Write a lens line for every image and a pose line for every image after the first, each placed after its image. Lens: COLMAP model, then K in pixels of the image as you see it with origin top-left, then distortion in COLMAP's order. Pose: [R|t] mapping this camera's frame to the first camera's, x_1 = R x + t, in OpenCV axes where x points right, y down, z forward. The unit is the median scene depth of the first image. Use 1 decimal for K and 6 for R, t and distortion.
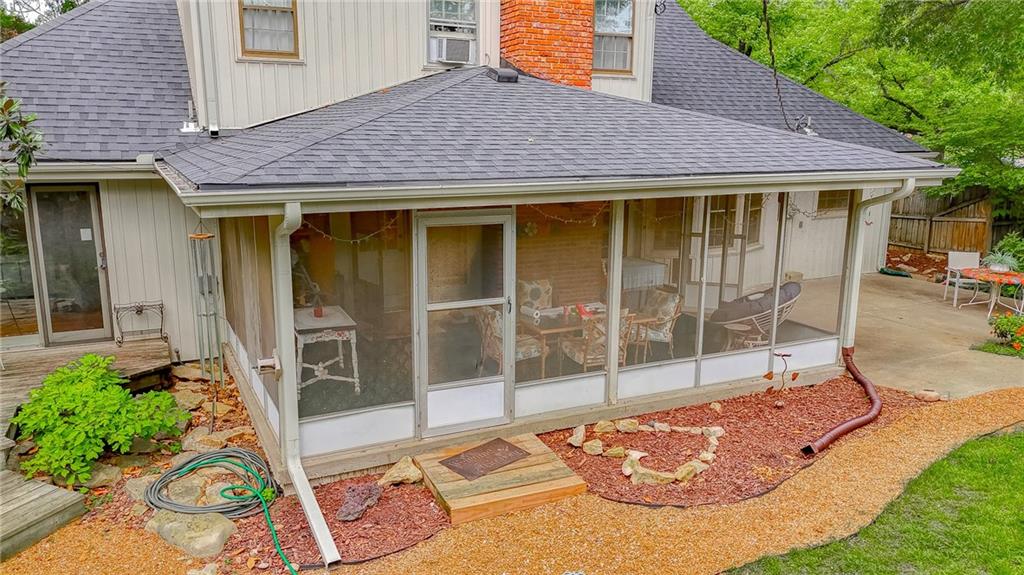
lens RADIAL K [[752.4, 0, 508.5], [0, 752.4, 289.3], [0, 0, 1]] dist [0.063067, -0.054972]
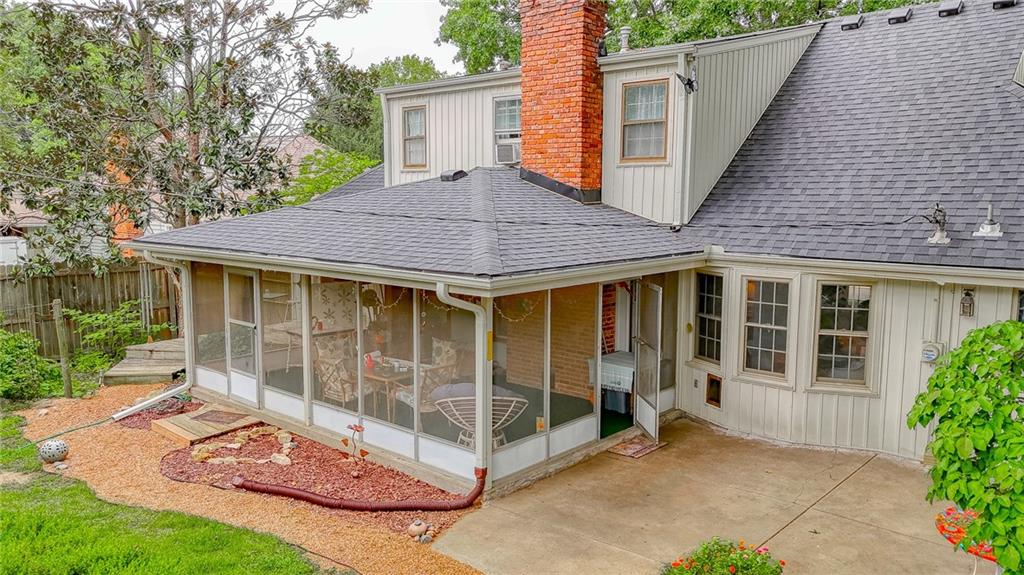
lens RADIAL K [[752.4, 0, 513.2], [0, 752.4, 283.3], [0, 0, 1]] dist [0.063067, -0.054972]
pose [[0.384565, 0.101516, -0.917499, 1.671126], [-0.193358, 0.980744, 0.027469, -0.223691], [0.902620, 0.166842, 0.396789, 0.867490]]
